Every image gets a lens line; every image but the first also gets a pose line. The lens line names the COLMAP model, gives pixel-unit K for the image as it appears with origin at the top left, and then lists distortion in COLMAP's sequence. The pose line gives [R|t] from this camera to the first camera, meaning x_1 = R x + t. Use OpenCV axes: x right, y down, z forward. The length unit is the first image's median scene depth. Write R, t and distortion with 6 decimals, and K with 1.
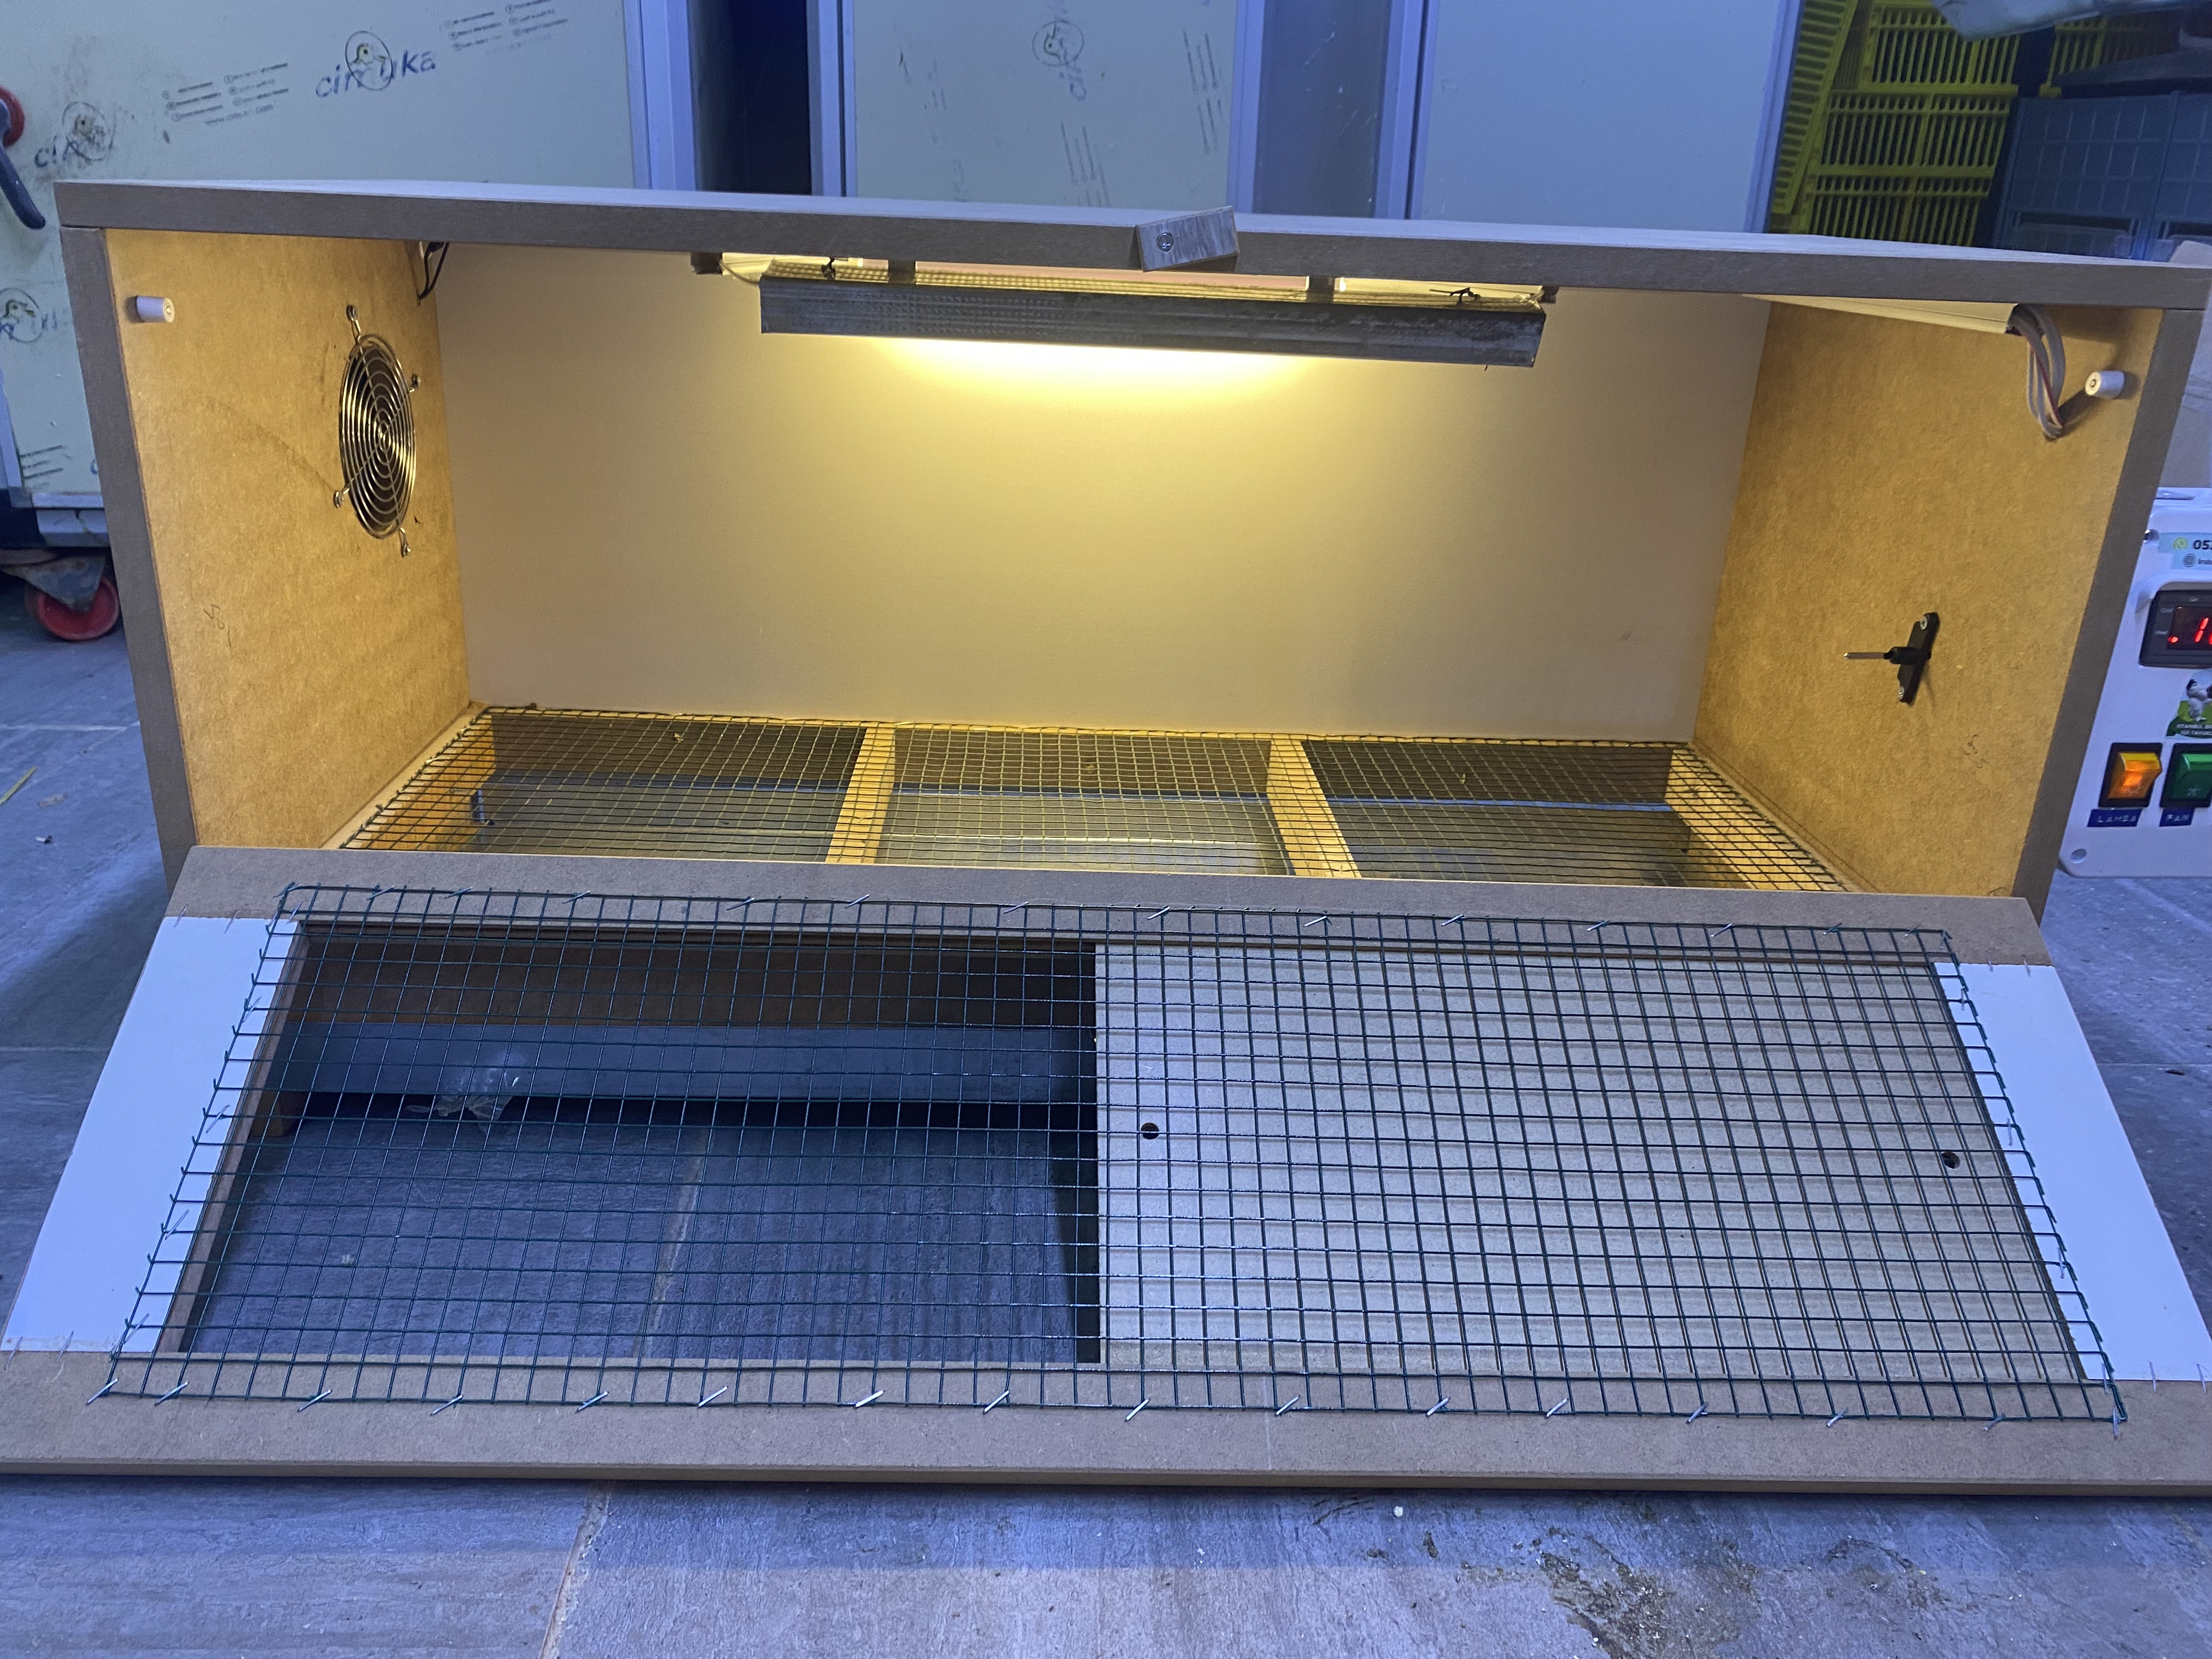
lens RADIAL K [[1693.5, 0, 1079.9], [0, 1693.5, 846.4], [0, 0, 1]] dist [0.017072, -0.021161]
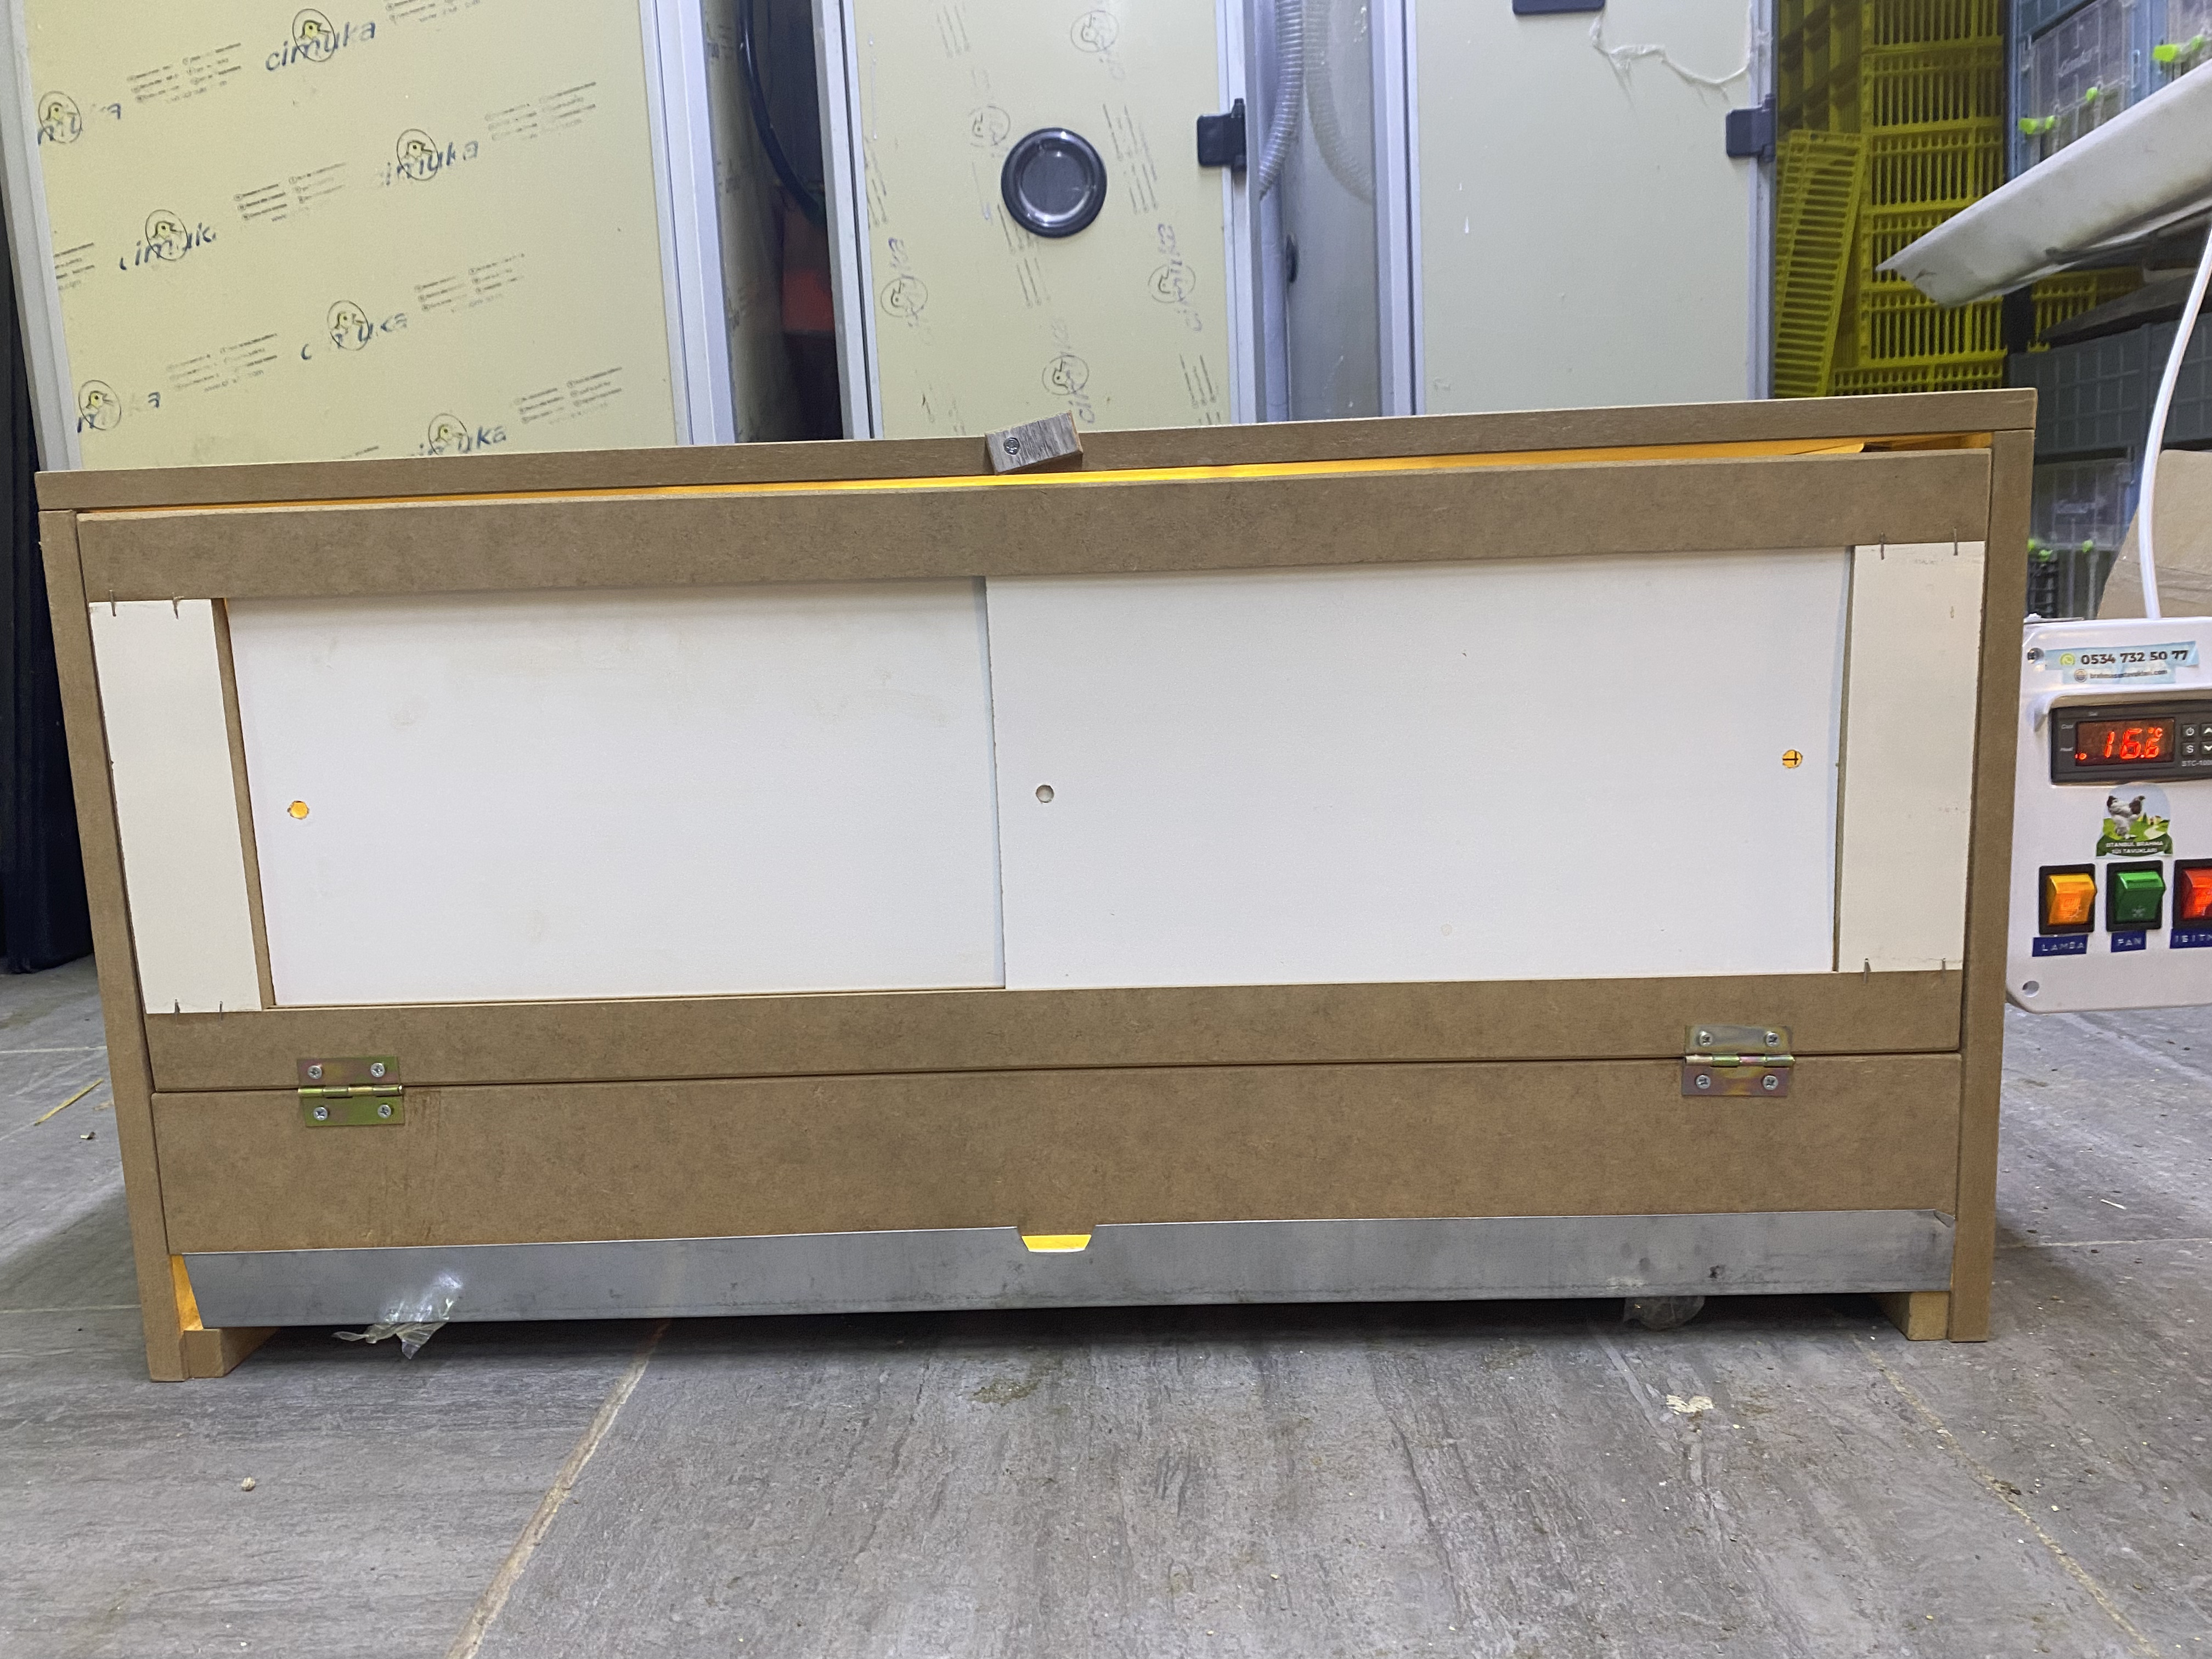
lens RADIAL K [[1693.5, 0, 1102.5], [0, 1693.5, 839.9], [0, 0, 1]] dist [0.017072, -0.021161]
pose [[0.994964, -0.065366, -0.075989, 0.118317], [0.047855, 0.975906, -0.212879, 0.082890], [0.088073, 0.208171, 0.974119, 0.004038]]
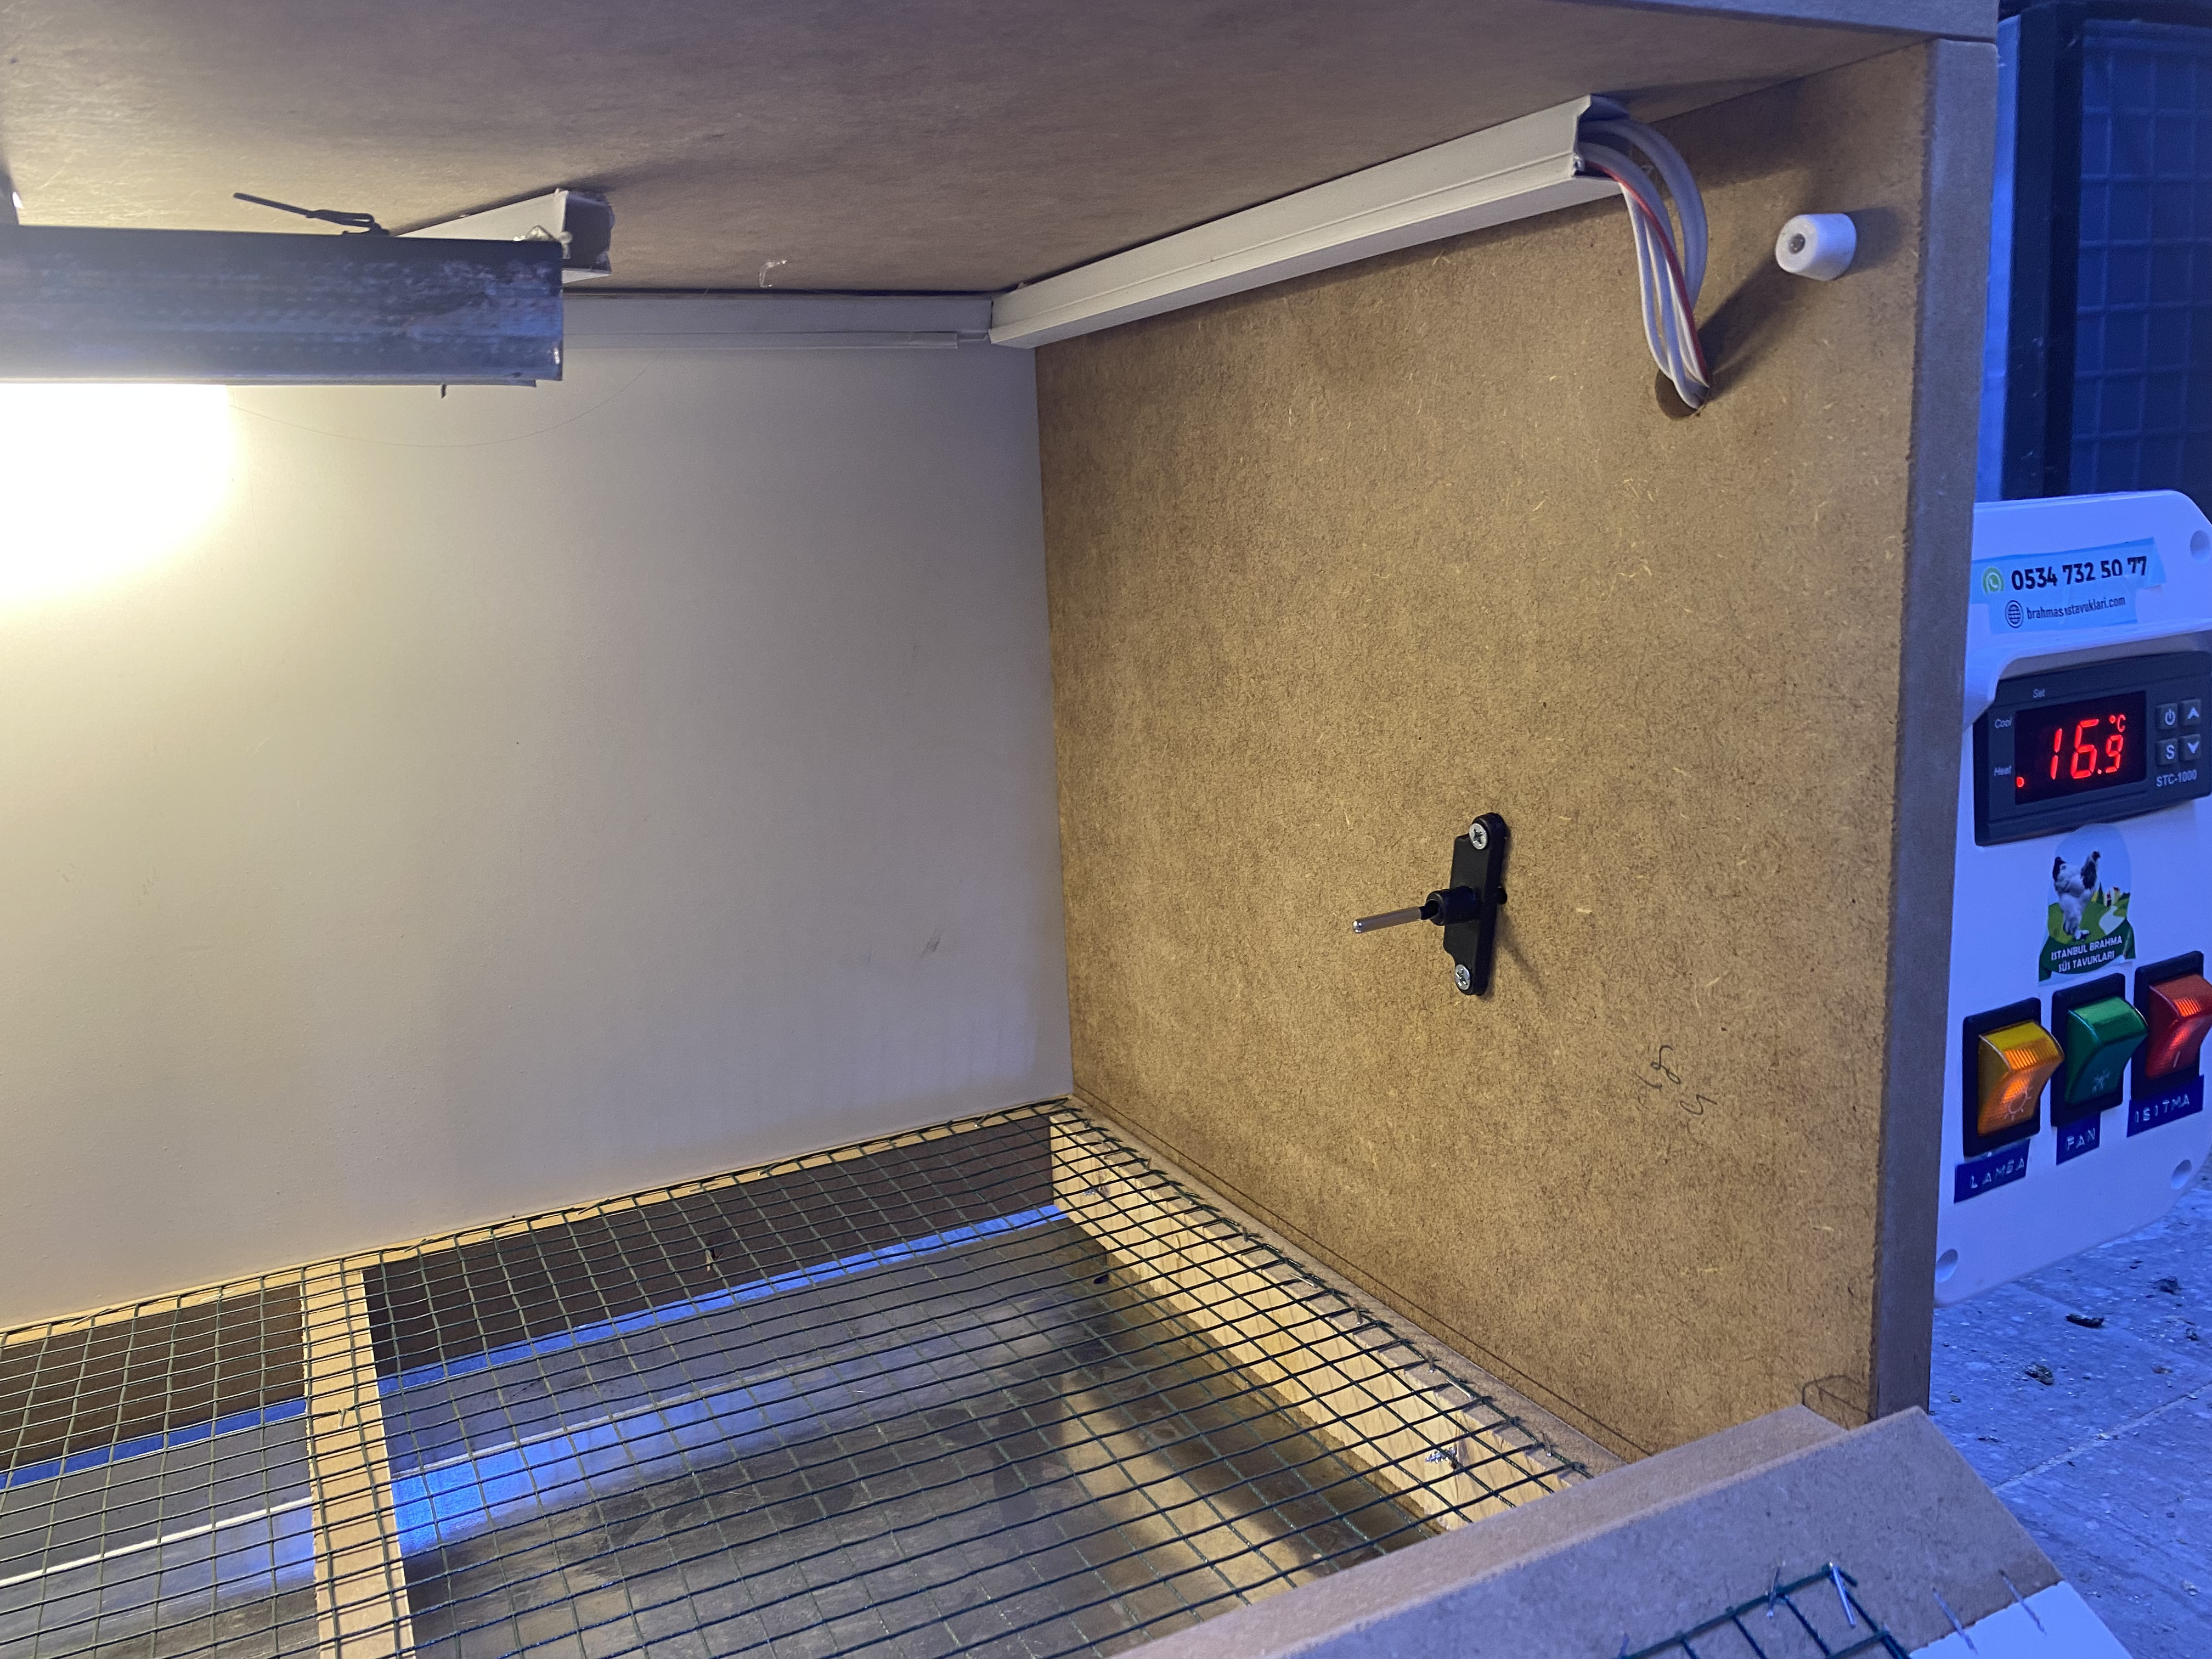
lens RADIAL K [[1693.5, 0, 1065.0], [0, 1693.5, 841.3], [0, 0, 1]] dist [0.017072, -0.021161]
pose [[0.910738, -0.161550, 0.380076, 0.171413], [0.228369, 0.963808, -0.137554, -0.078586], [-0.344099, 0.212074, 0.914670, 0.514245]]
